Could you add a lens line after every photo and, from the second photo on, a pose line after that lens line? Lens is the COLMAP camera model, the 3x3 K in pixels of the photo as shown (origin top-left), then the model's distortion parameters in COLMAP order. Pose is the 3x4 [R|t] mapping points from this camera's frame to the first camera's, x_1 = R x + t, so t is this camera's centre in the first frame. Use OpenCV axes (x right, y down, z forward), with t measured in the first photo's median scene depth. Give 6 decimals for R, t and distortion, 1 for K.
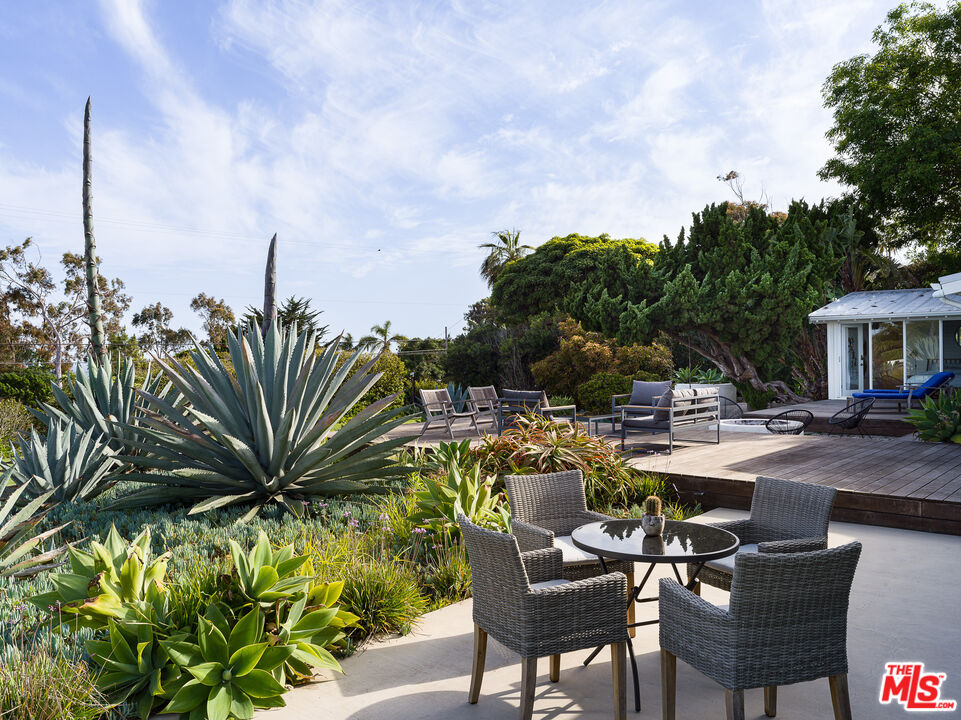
lens RADIAL K [[797.2, 0, 473.3], [0, 797.2, 362.6], [0, 0, 1]] dist [-0.015752, -0.009146]
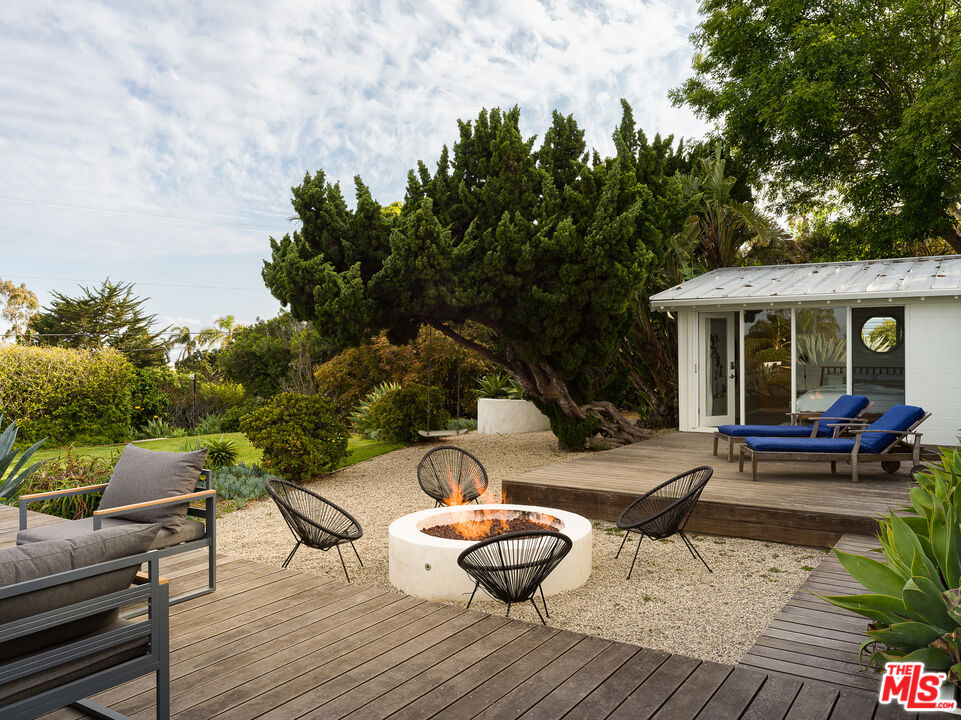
lens RADIAL K [[797.2, 0, 485.9], [0, 797.2, 356.0], [0, 0, 1]] dist [-0.015752, -0.009146]
pose [[0.989075, 0.005424, 0.147314, 0.204495], [-0.005295, 0.999985, -0.001271, -0.012501], [-0.147319, 0.000477, 0.989089, 0.402170]]
